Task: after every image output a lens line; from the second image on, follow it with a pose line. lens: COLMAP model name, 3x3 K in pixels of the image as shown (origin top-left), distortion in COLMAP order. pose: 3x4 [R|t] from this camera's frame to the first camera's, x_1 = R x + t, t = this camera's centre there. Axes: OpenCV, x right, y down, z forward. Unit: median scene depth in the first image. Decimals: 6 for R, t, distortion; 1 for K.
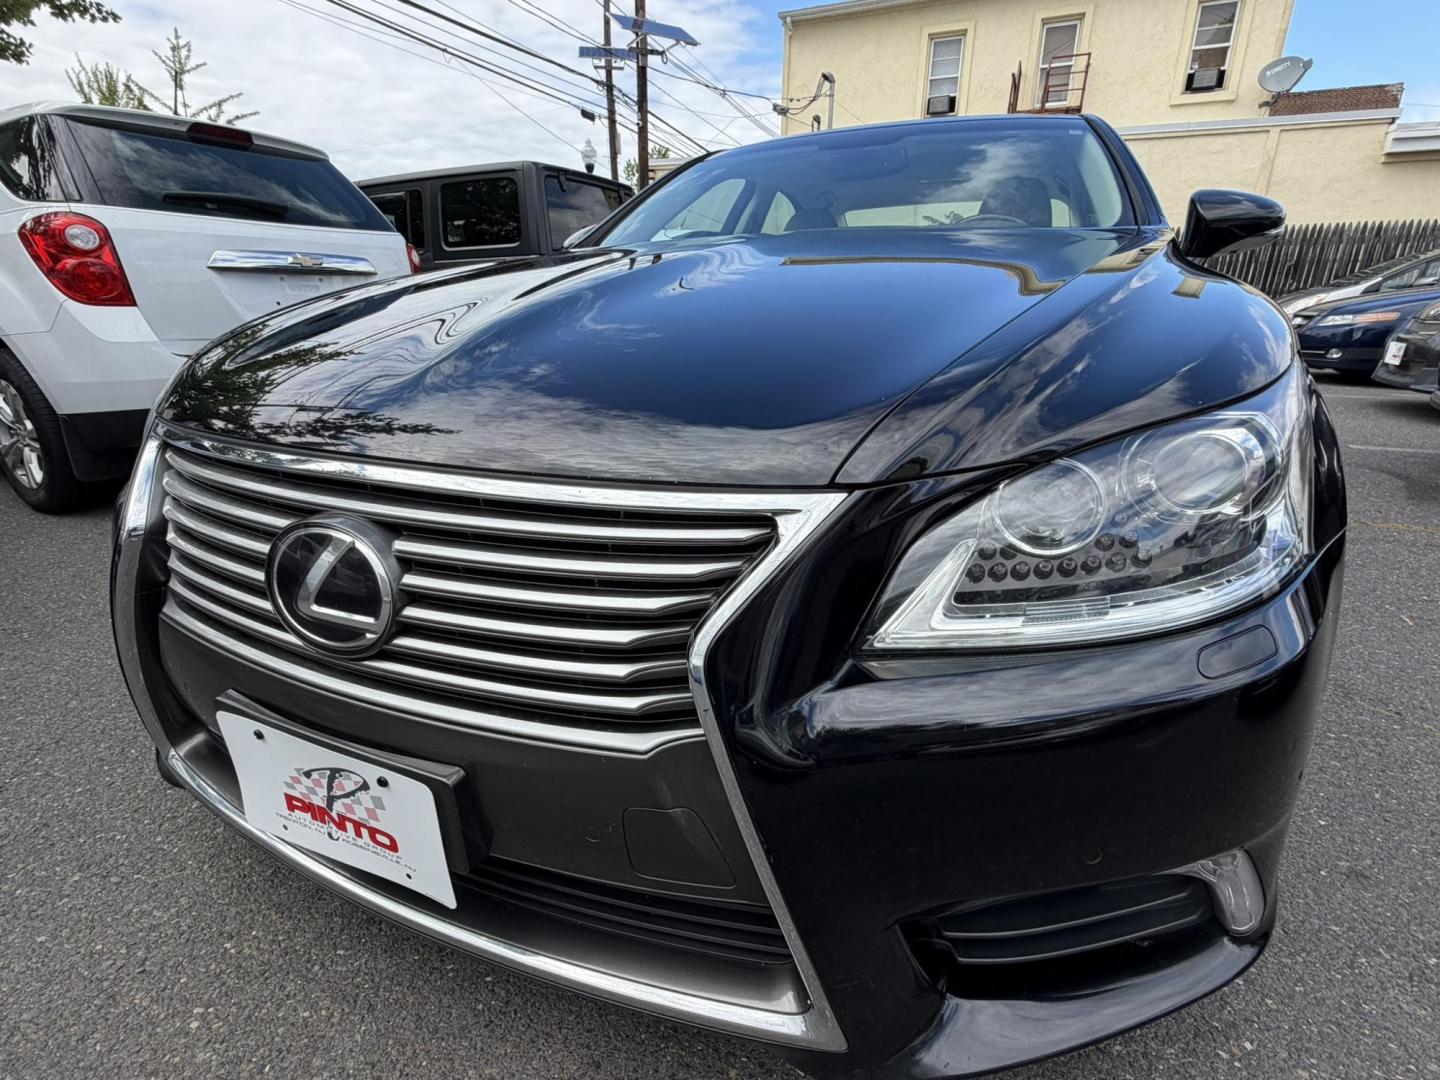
lens RADIAL K [[711.6, 0, 712.9], [0, 711.6, 539.4], [0, 0, 1]] dist [-0.000332, -0.000022]
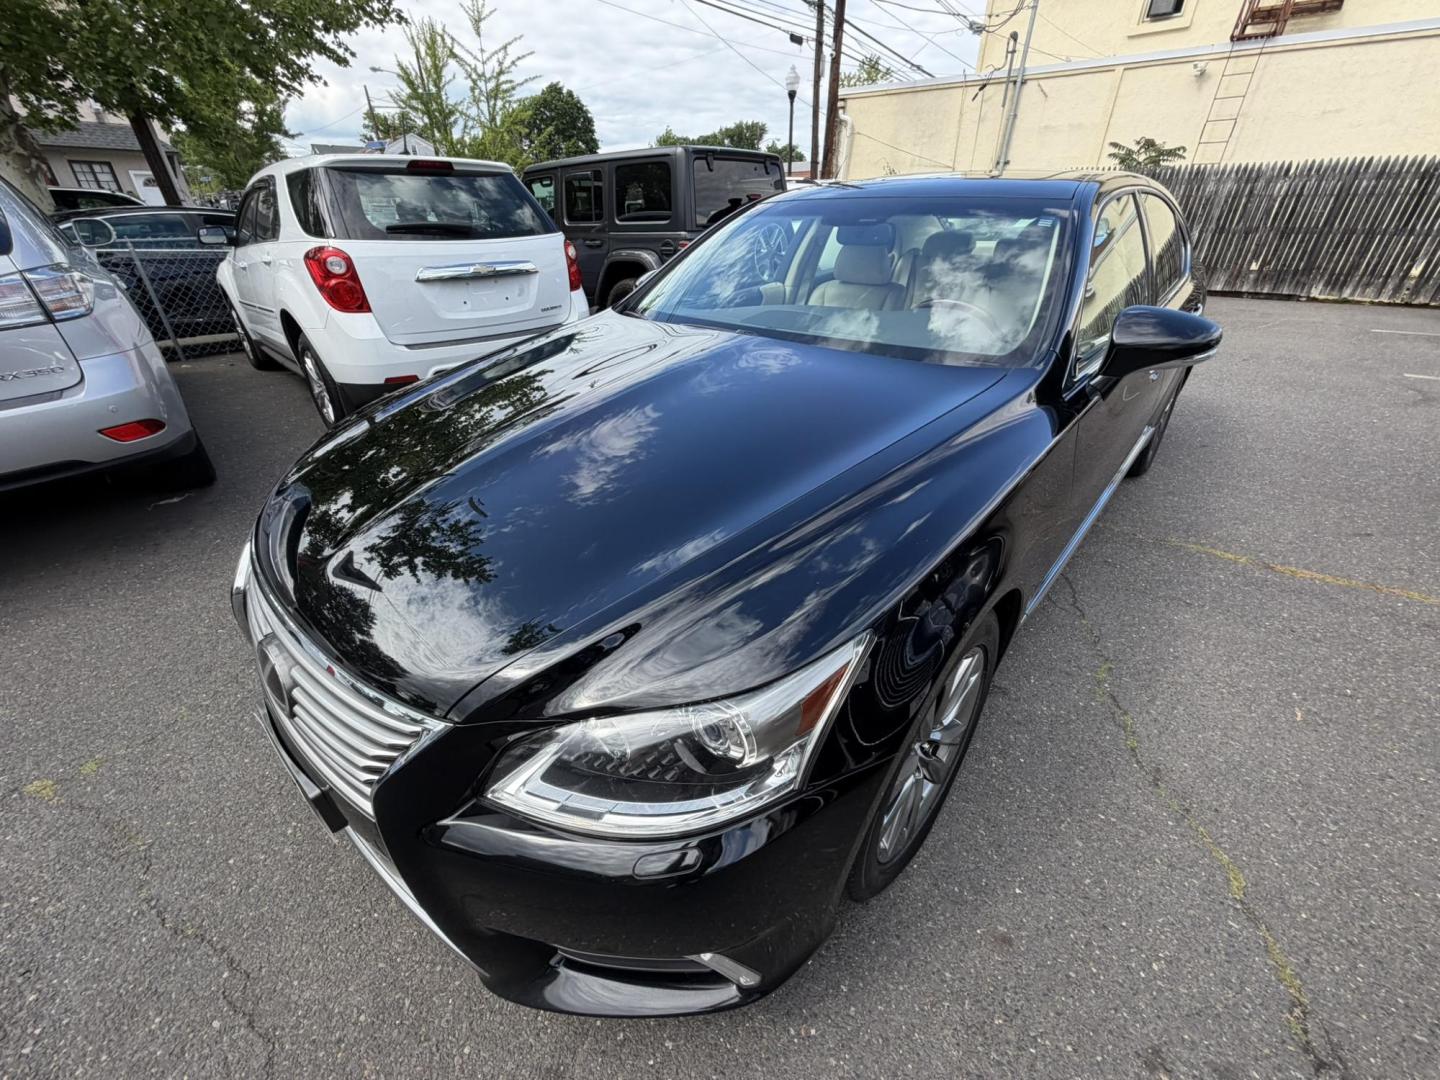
lens RADIAL K [[581.6, 0, 713.3], [0, 581.6, 540.3], [0, 0, 1]] dist [-0.001275, 0.000573]
pose [[0.957387, 0.138773, -0.253284, 0.272716], [-0.086701, 0.974645, 0.206279, -0.212110], [0.275488, -0.175528, 0.945143, -0.020888]]
